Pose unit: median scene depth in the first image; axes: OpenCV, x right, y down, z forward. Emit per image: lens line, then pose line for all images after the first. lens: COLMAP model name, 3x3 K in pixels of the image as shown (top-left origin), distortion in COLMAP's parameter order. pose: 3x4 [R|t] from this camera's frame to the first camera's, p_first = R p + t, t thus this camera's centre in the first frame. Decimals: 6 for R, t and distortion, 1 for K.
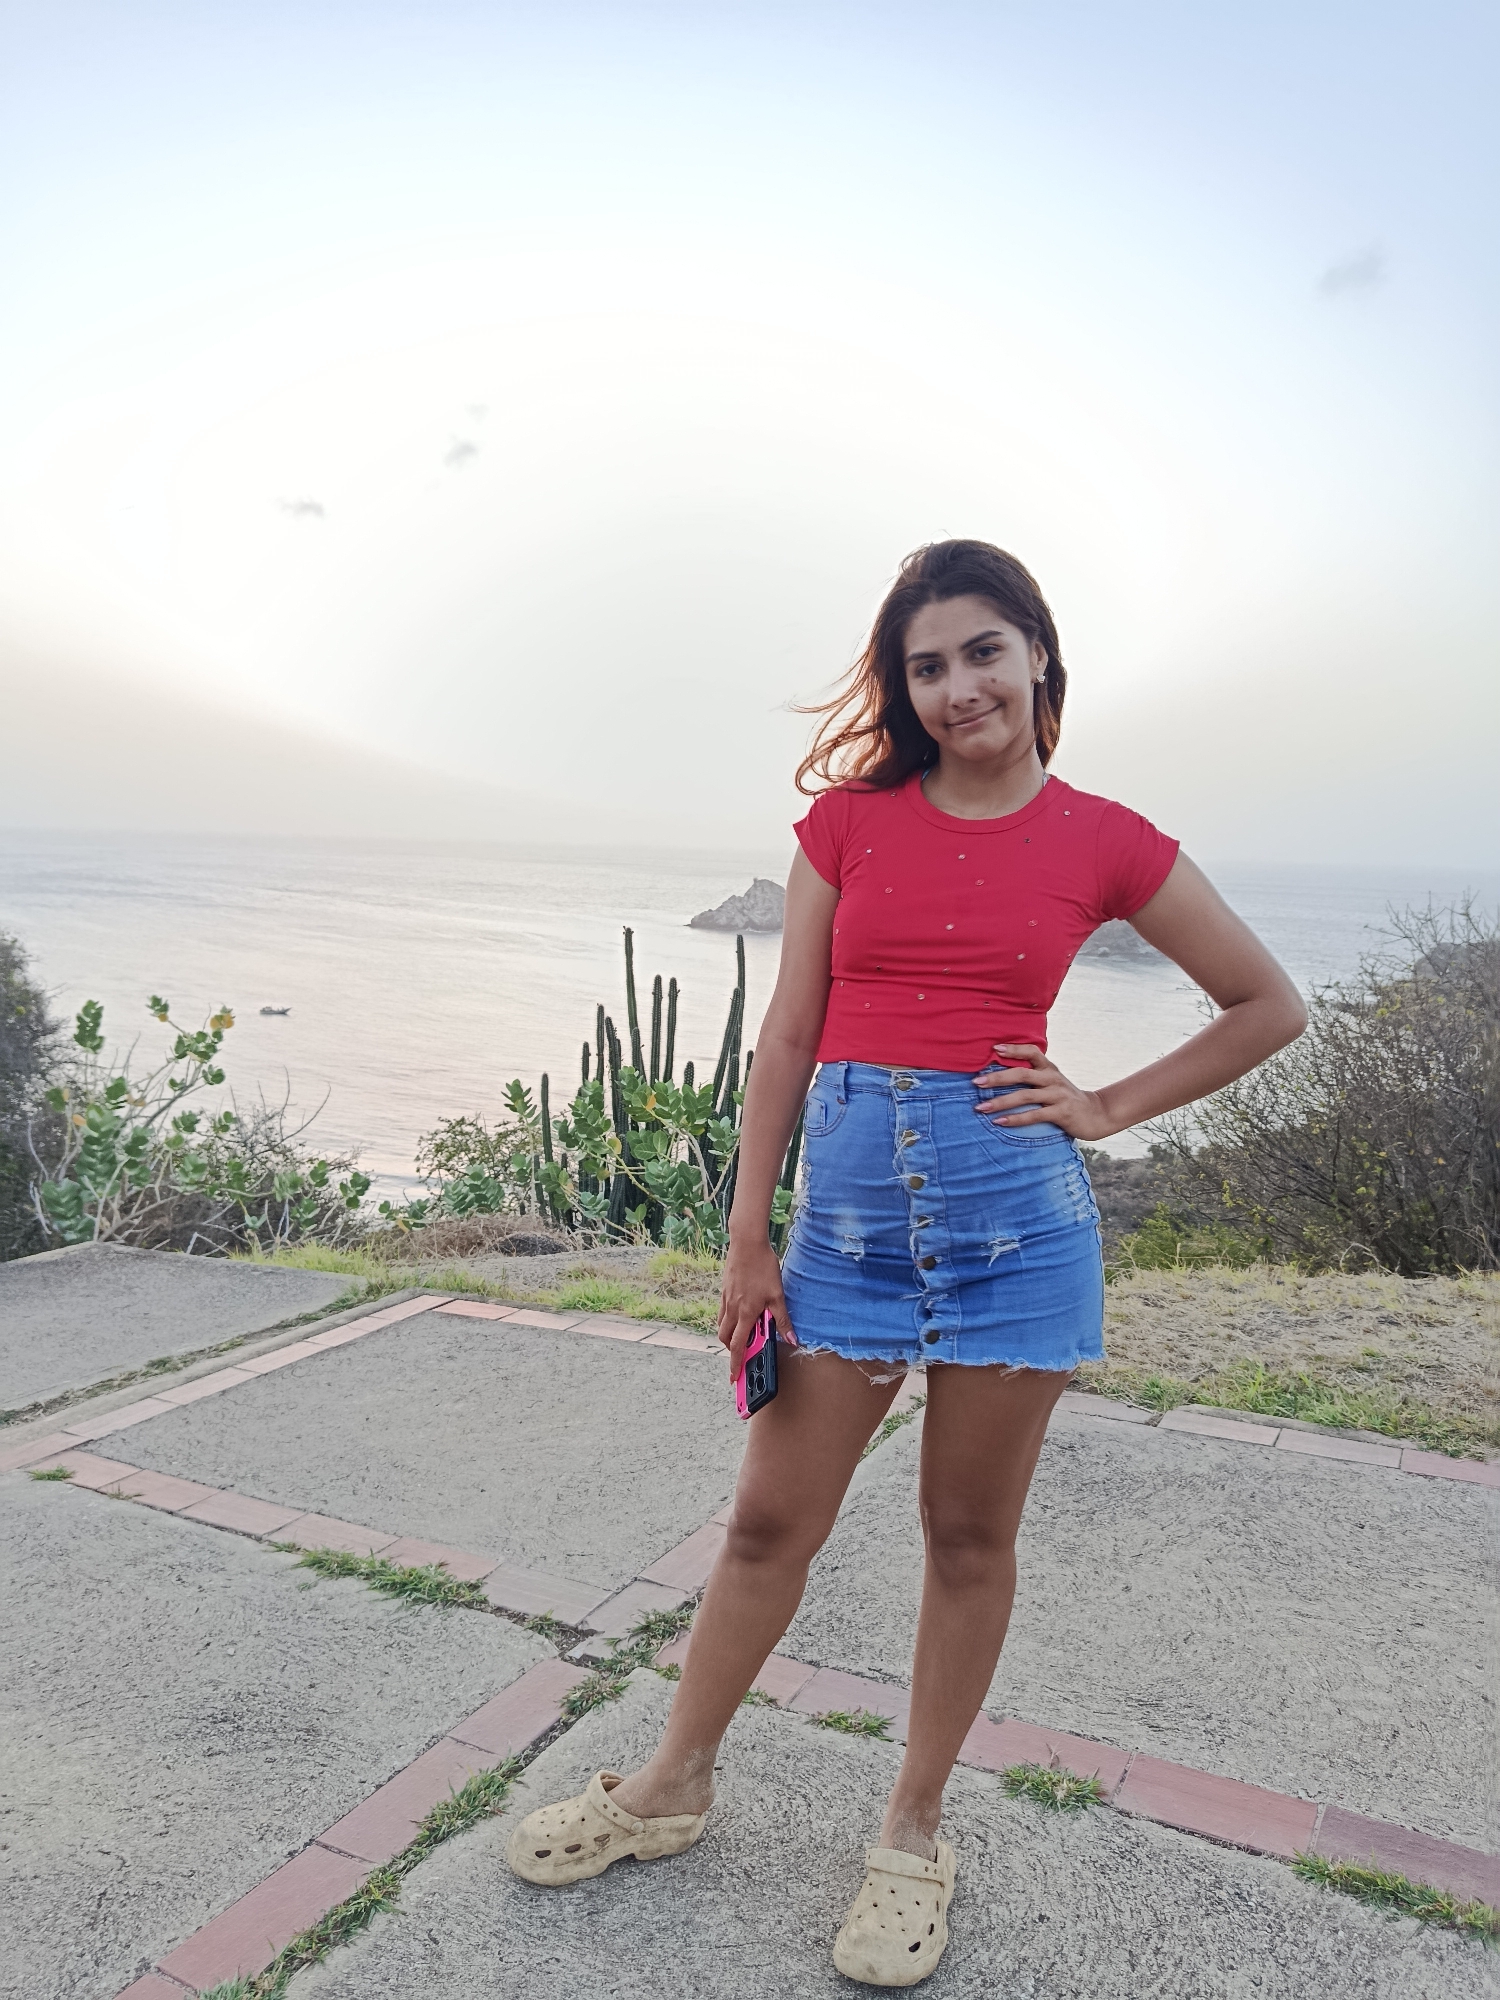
lens RADIAL K [[1401.1, 0, 749.6], [0, 1401.1, 973.4], [0, 0, 1]] dist [0.036088, -0.054253]
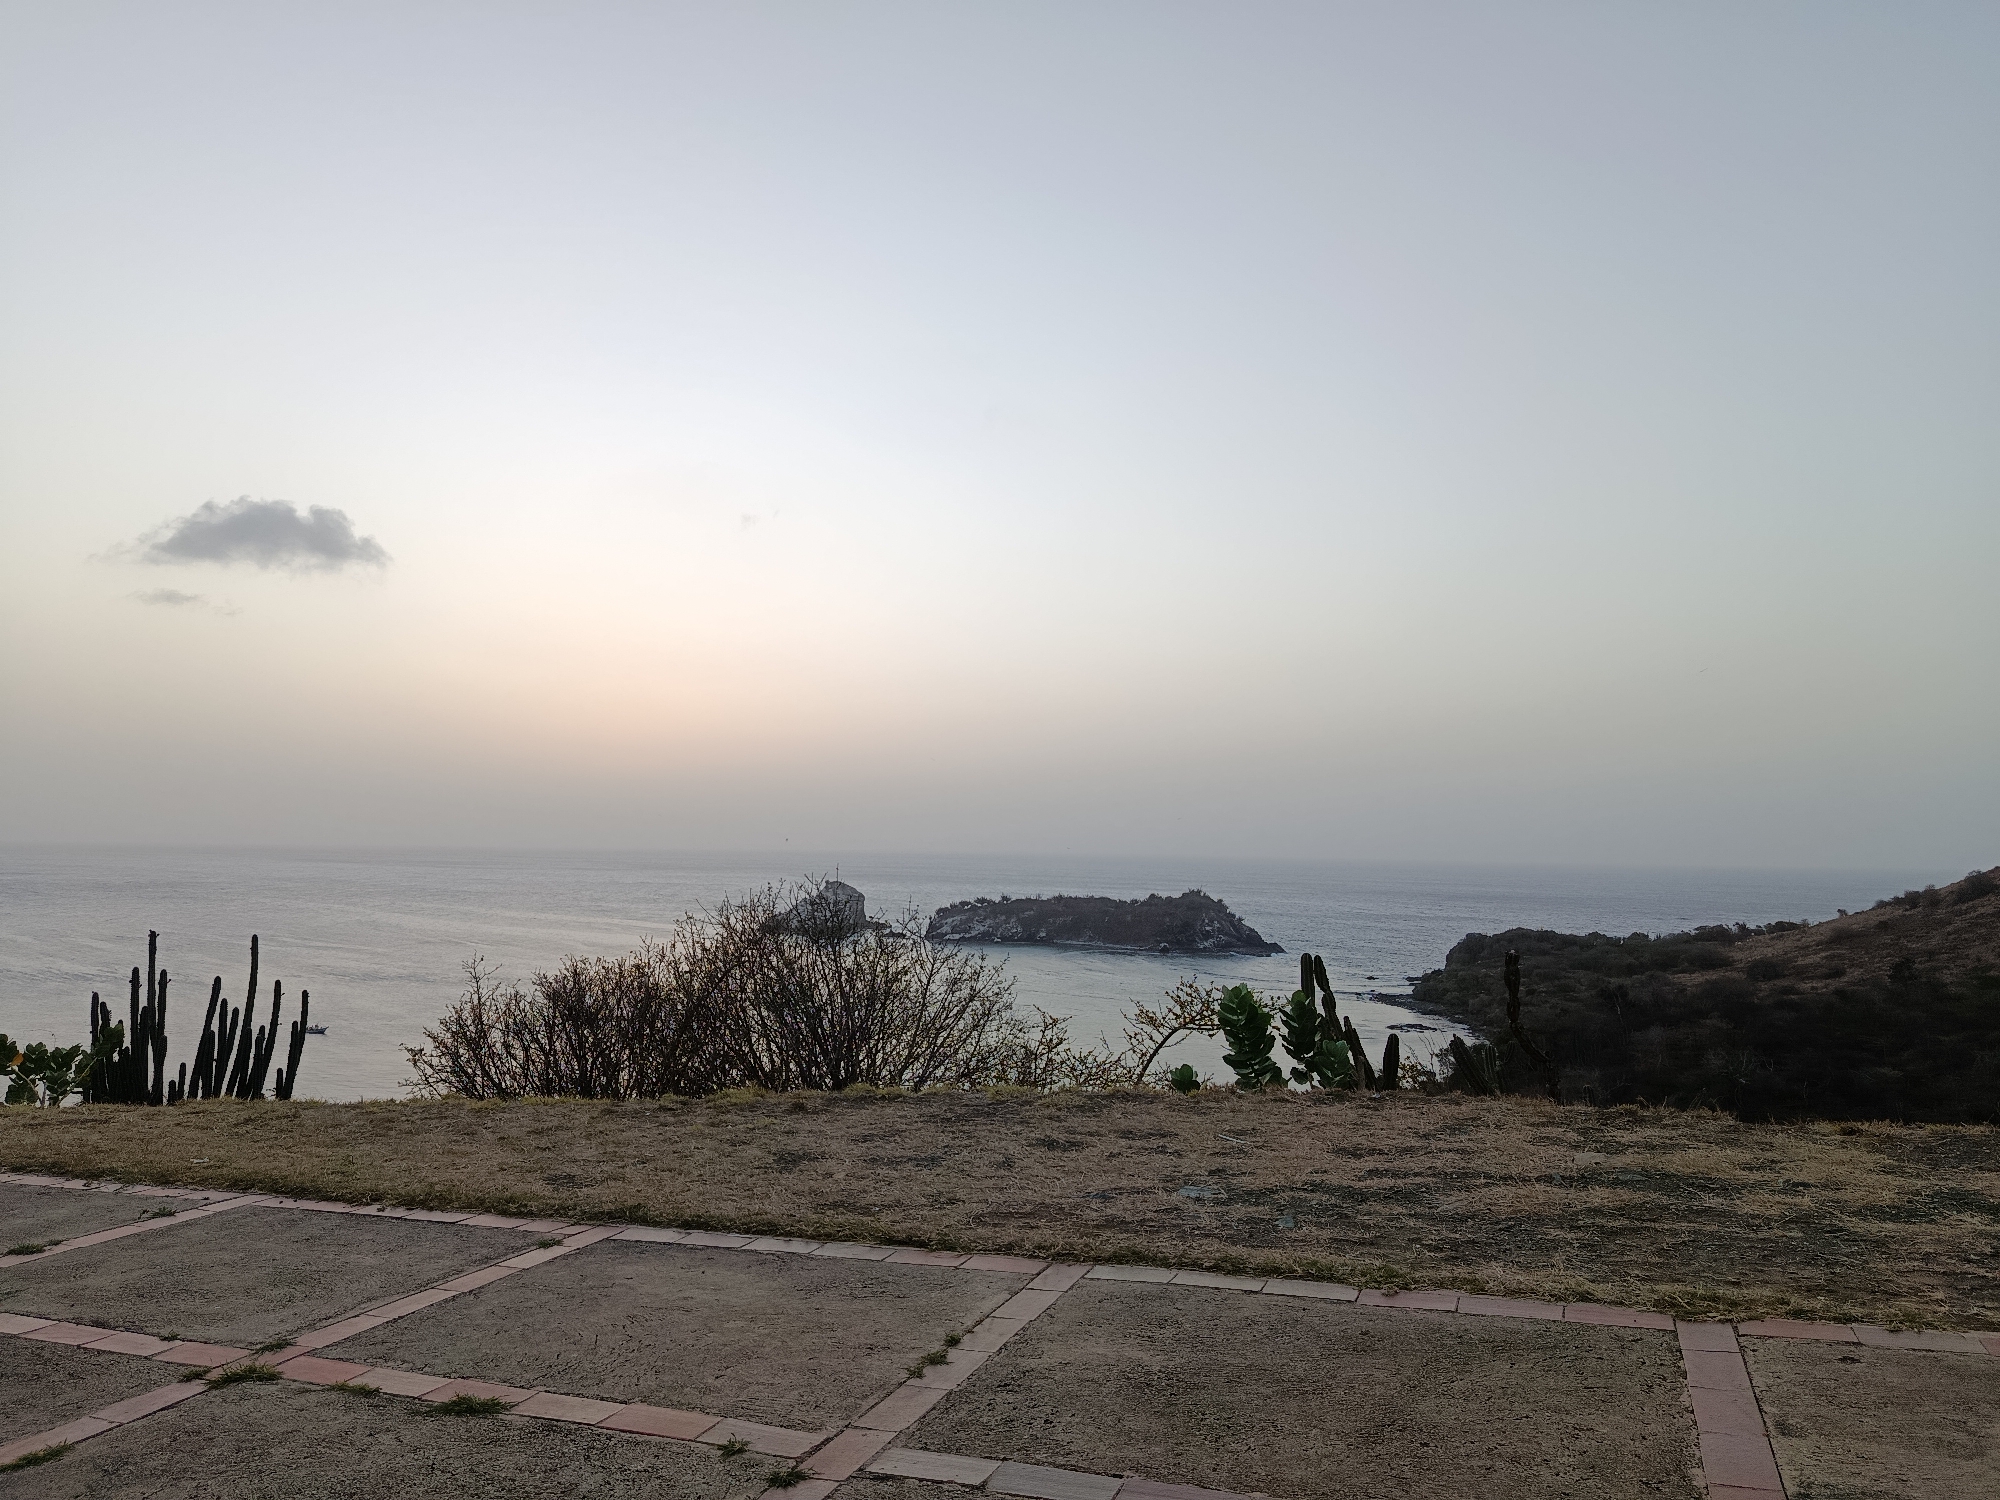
lens RADIAL K [[1401.1, 0, 1014.0], [0, 1401.1, 722.8], [0, 0, 1]] dist [0.036088, -0.054253]
pose [[0.990765, 0.000838, 0.135589, 1.105859], [0.023132, 0.984277, -0.175109, 0.047687], [-0.133604, 0.176628, 0.975168, -0.821348]]
